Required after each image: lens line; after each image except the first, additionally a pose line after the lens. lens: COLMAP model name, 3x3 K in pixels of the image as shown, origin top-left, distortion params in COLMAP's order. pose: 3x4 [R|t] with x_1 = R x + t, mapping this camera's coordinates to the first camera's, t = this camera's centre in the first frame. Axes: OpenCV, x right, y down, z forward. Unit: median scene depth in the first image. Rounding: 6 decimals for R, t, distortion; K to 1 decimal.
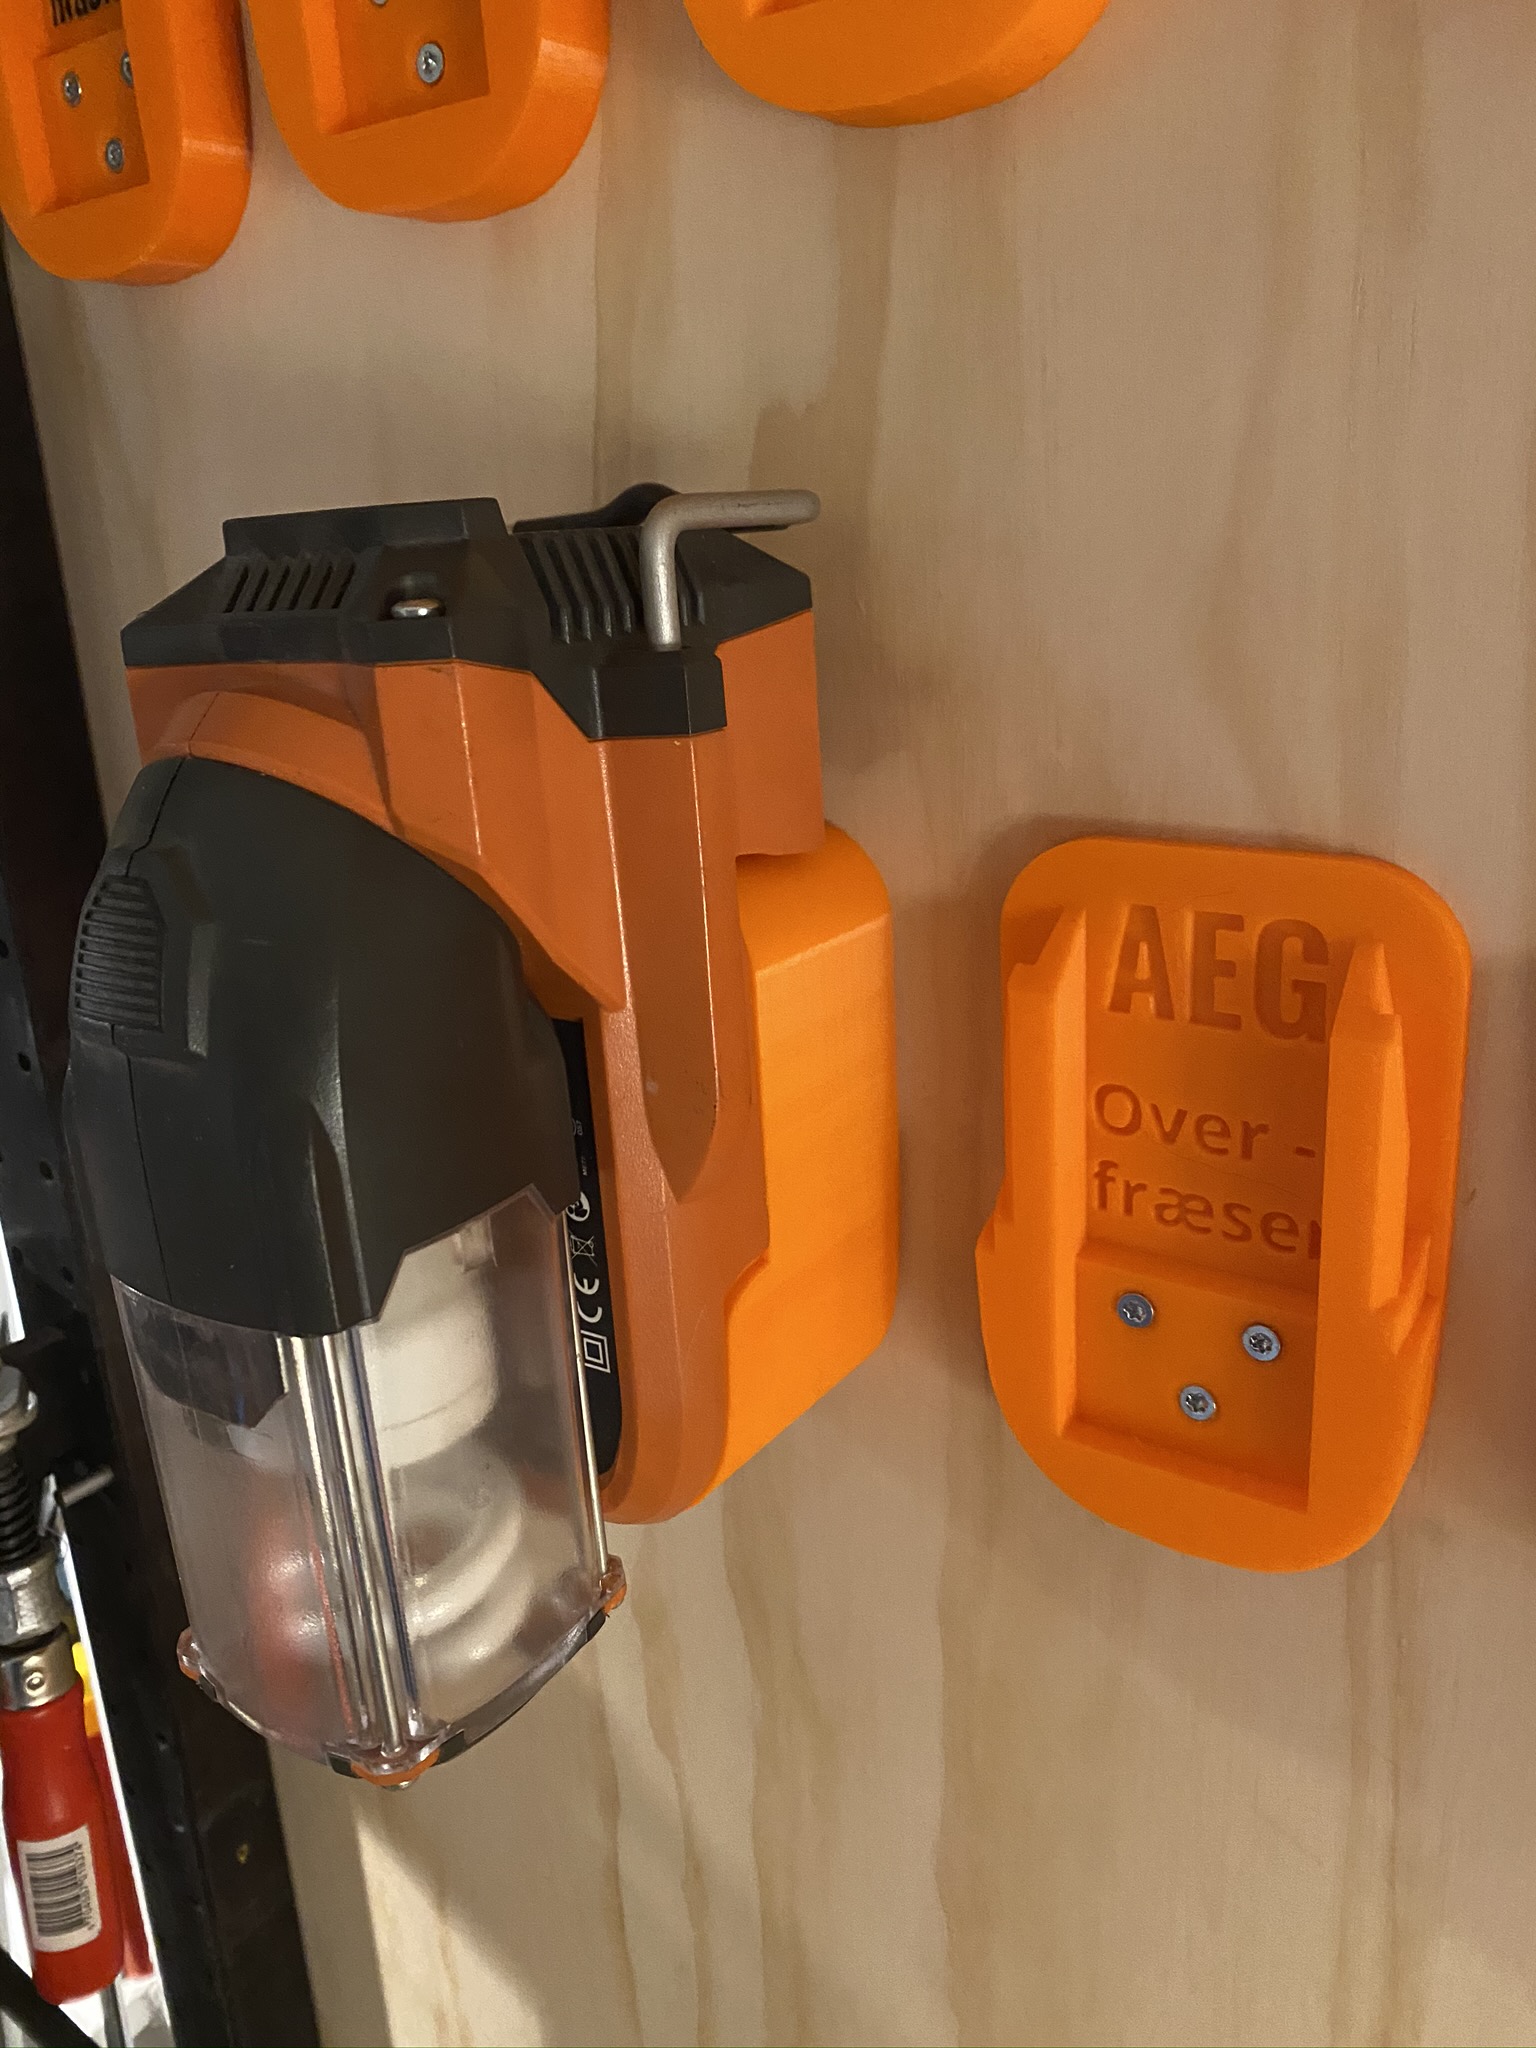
lens RADIAL K [[1596.3, 0, 754.7], [0, 1596.3, 1020.9], [0, 0, 1]] dist [0.016872, -0.010103]
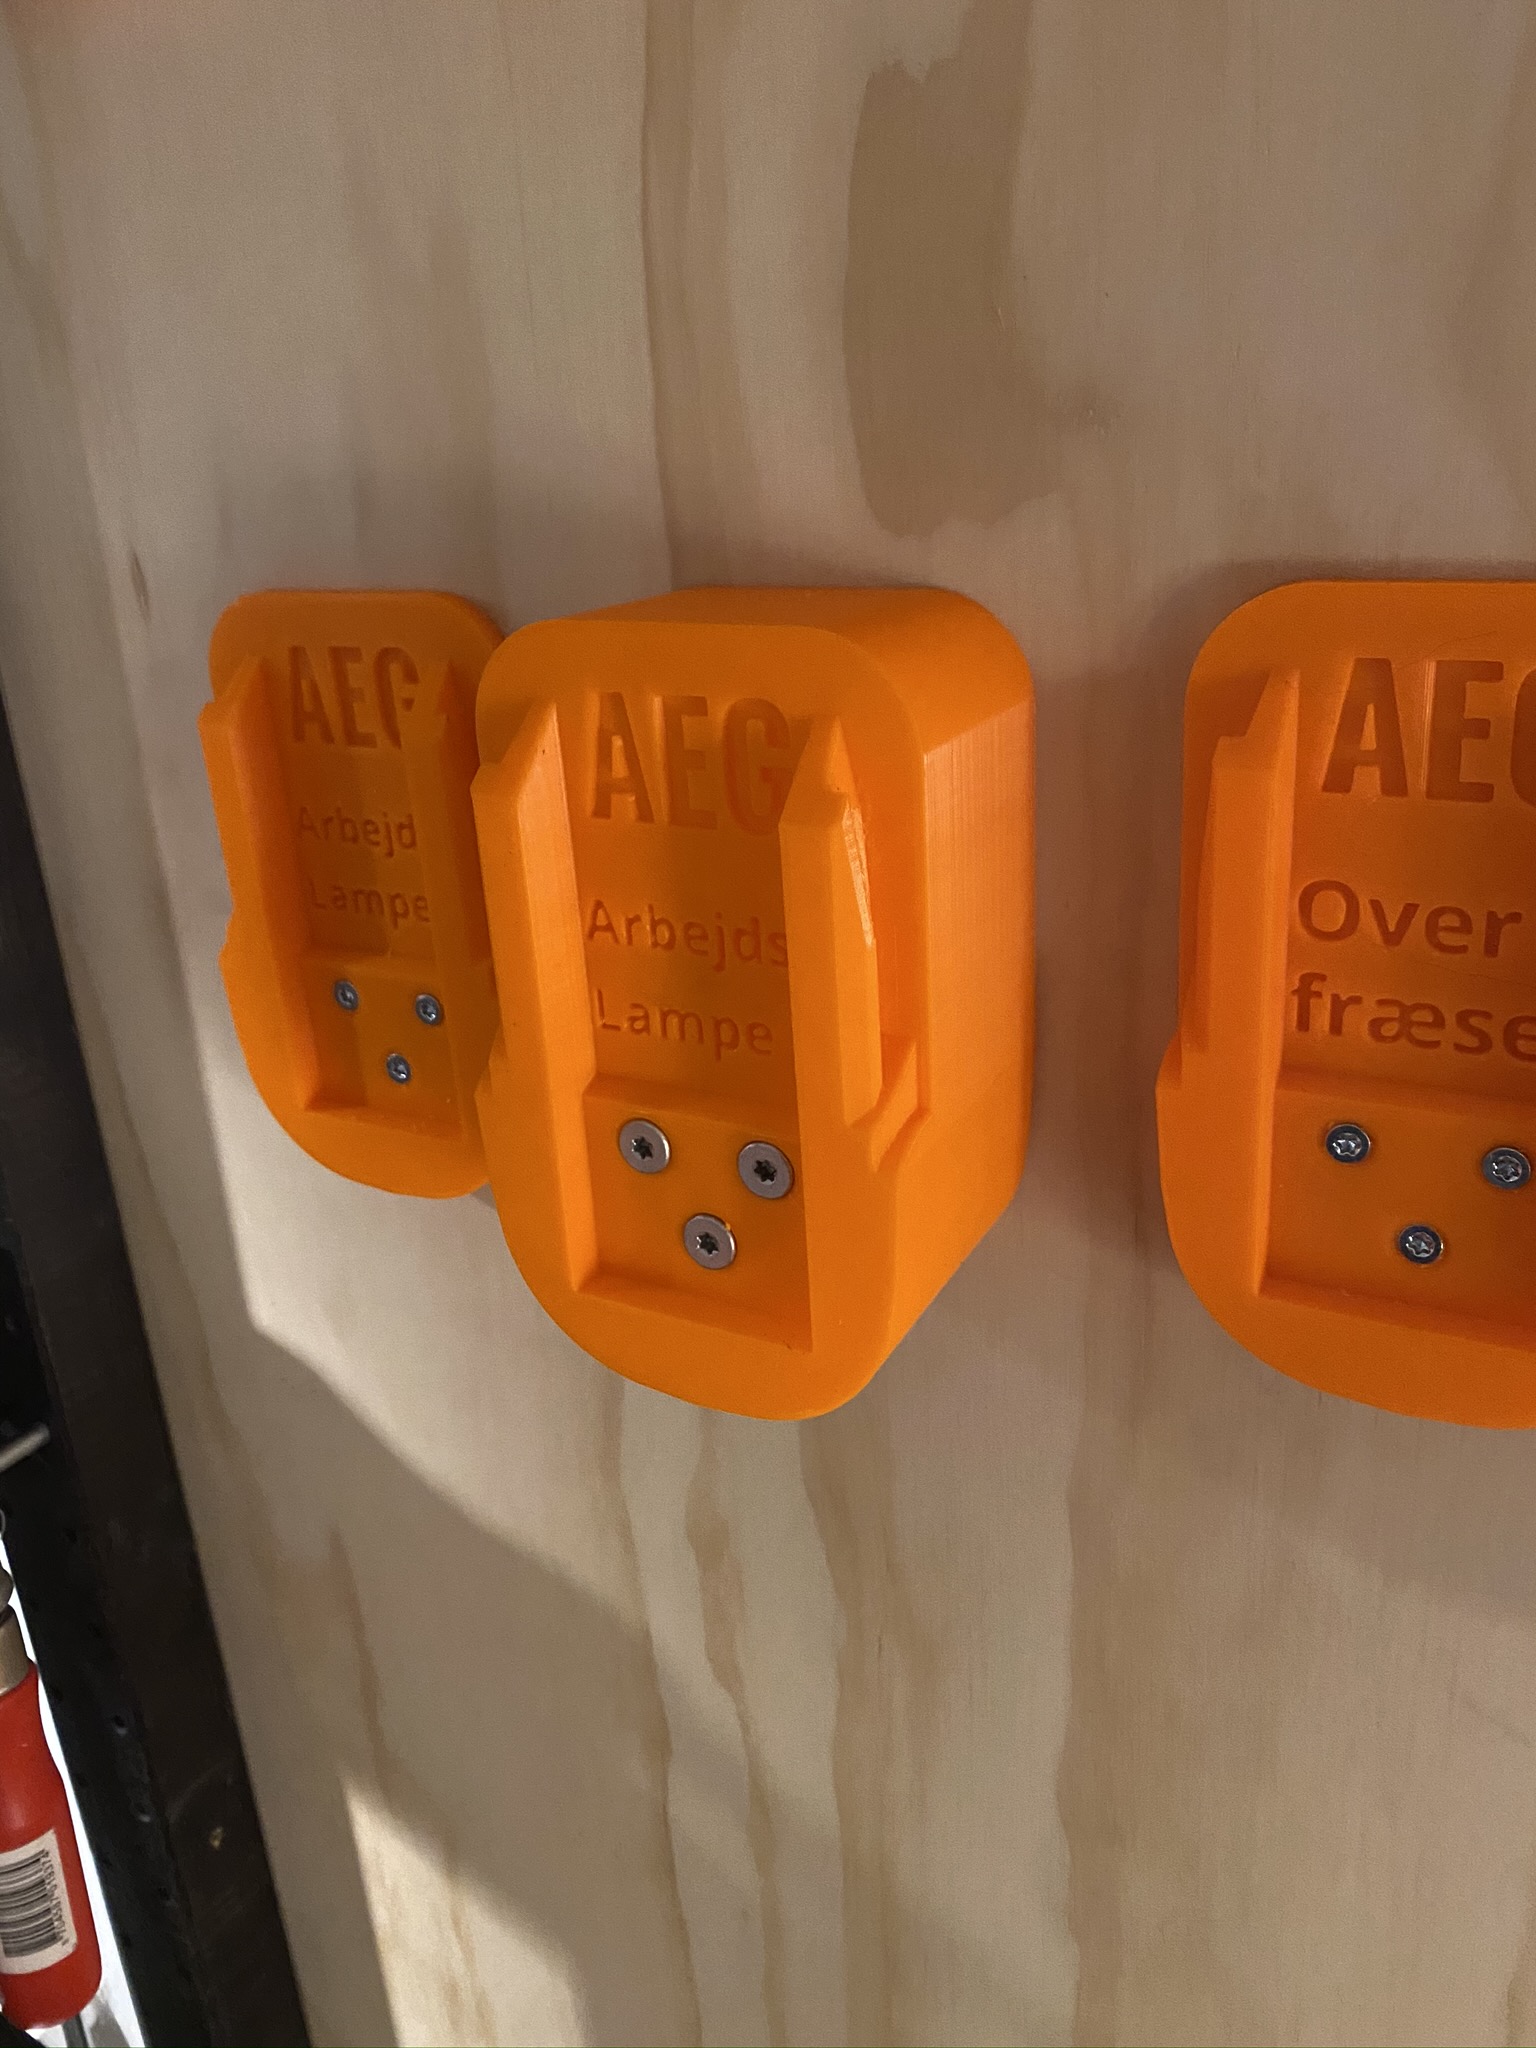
lens RADIAL K [[1596.3, 0, 762.8], [0, 1596.3, 1022.4], [0, 0, 1]] dist [0.016872, -0.010103]
pose [[0.993316, -0.048452, 0.104764, -0.142995], [0.043475, 0.997838, 0.049287, 0.051918], [-0.106926, -0.044403, 0.993275, 0.154802]]
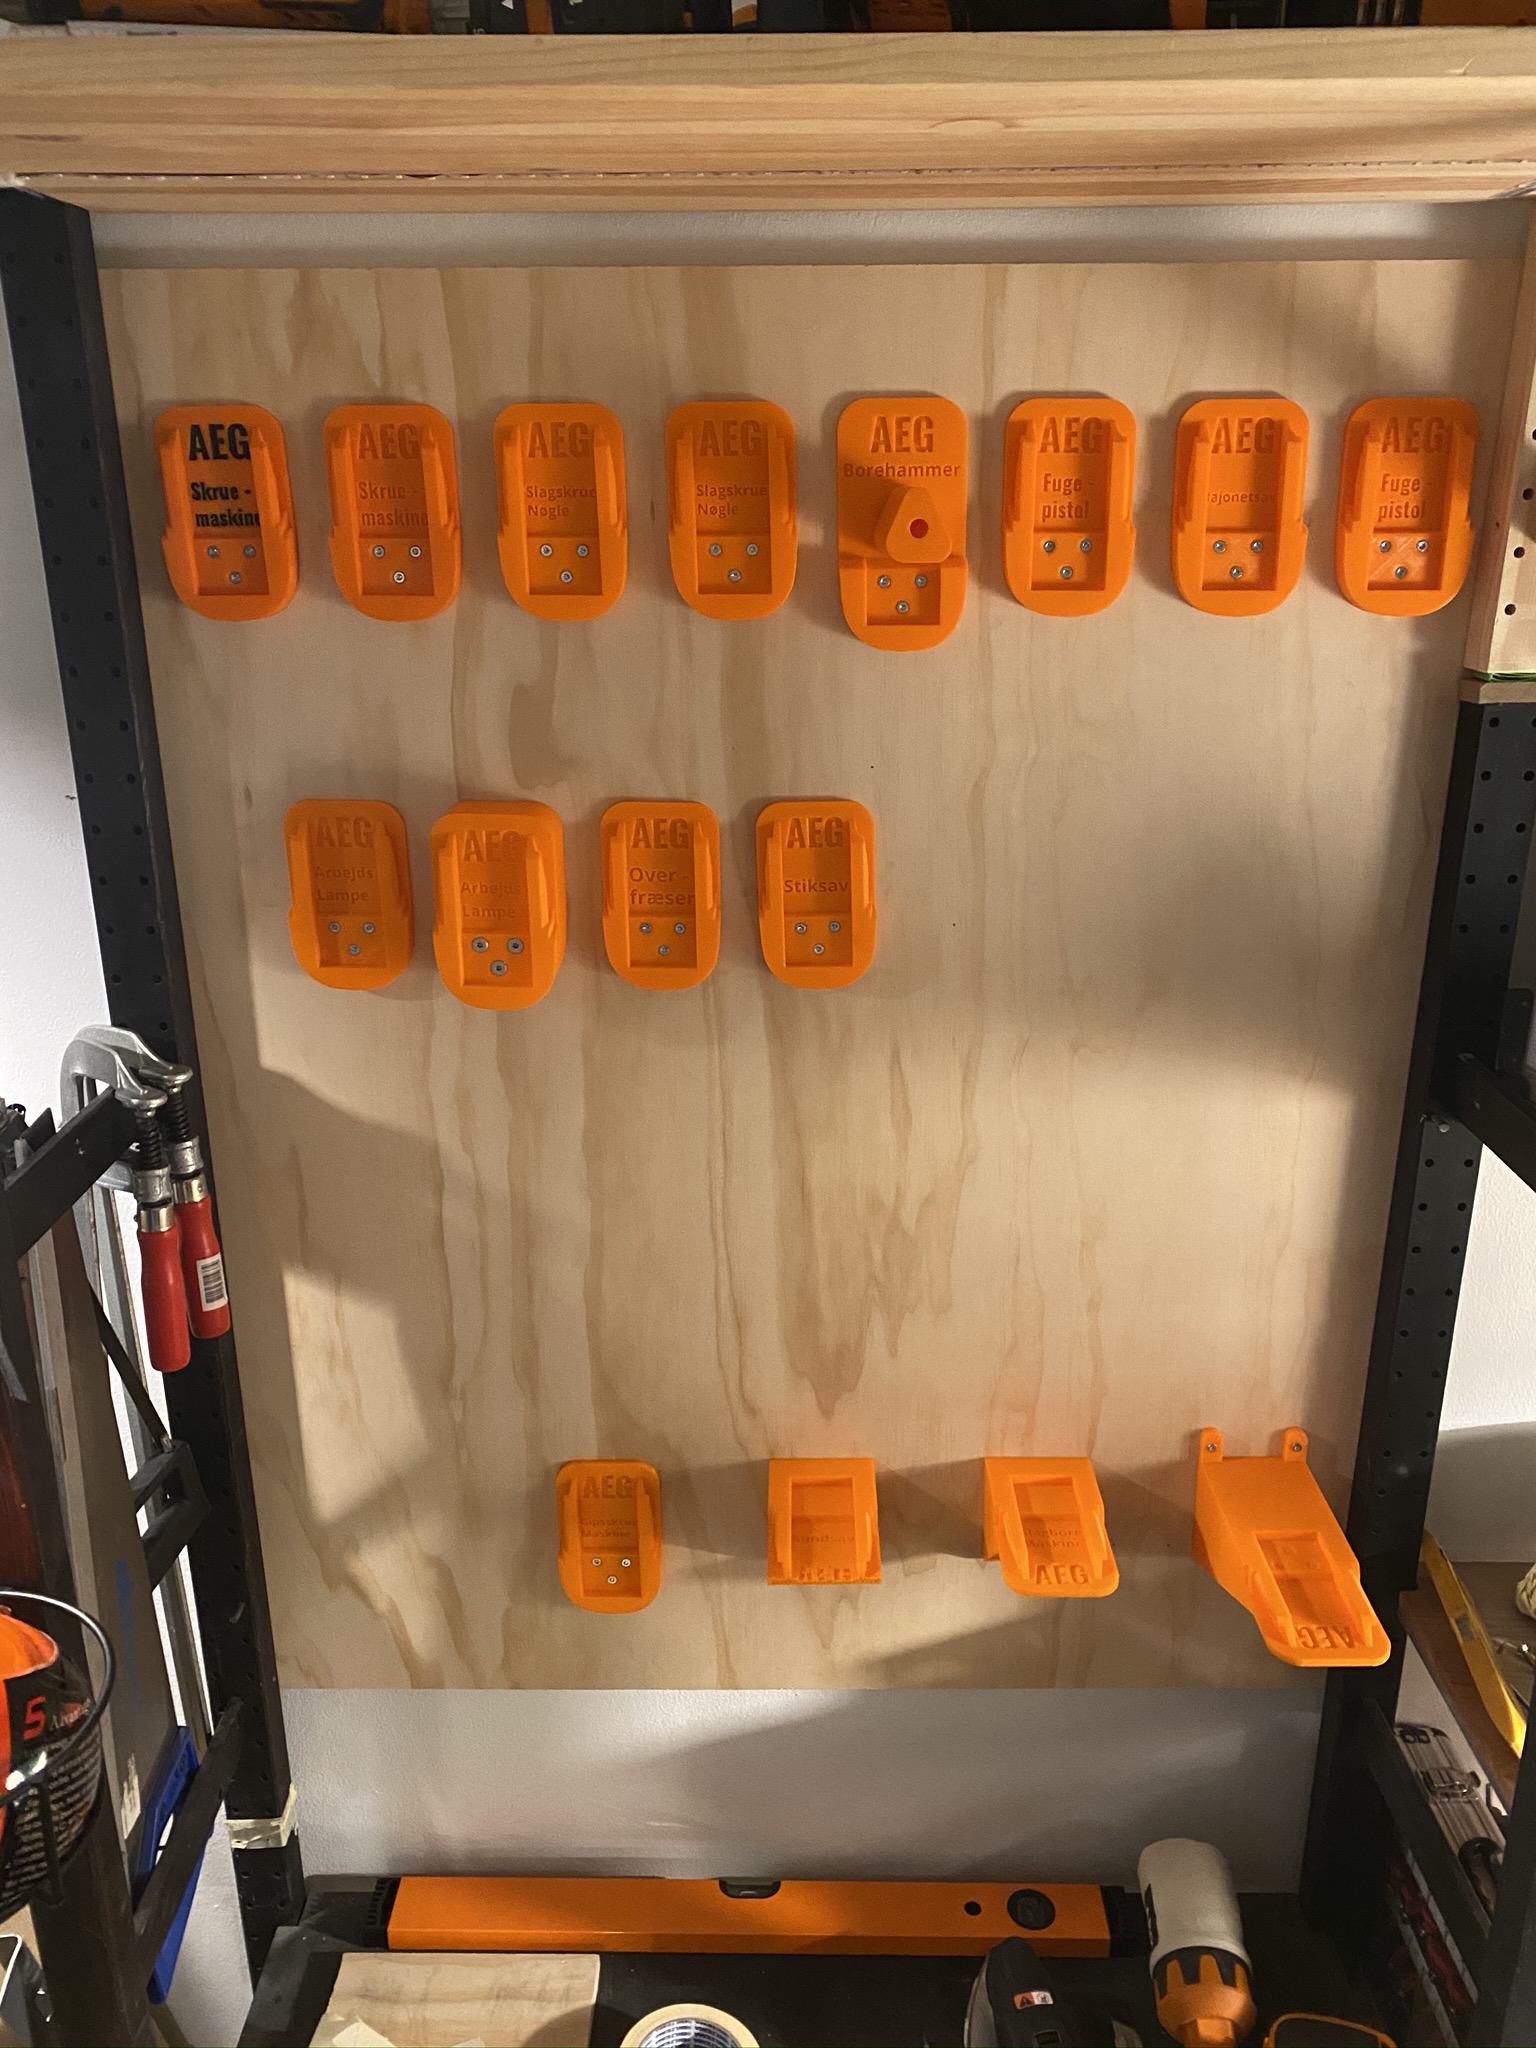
lens RADIAL K [[1596.3, 0, 765.7], [0, 1596.3, 1026.0], [0, 0, 1]] dist [0.016872, -0.010103]
pose [[0.819892, -0.133039, 0.556846, -1.427339], [0.129774, 0.990496, 0.045568, 0.238176], [-0.557616, 0.034904, 0.829365, -1.949185]]
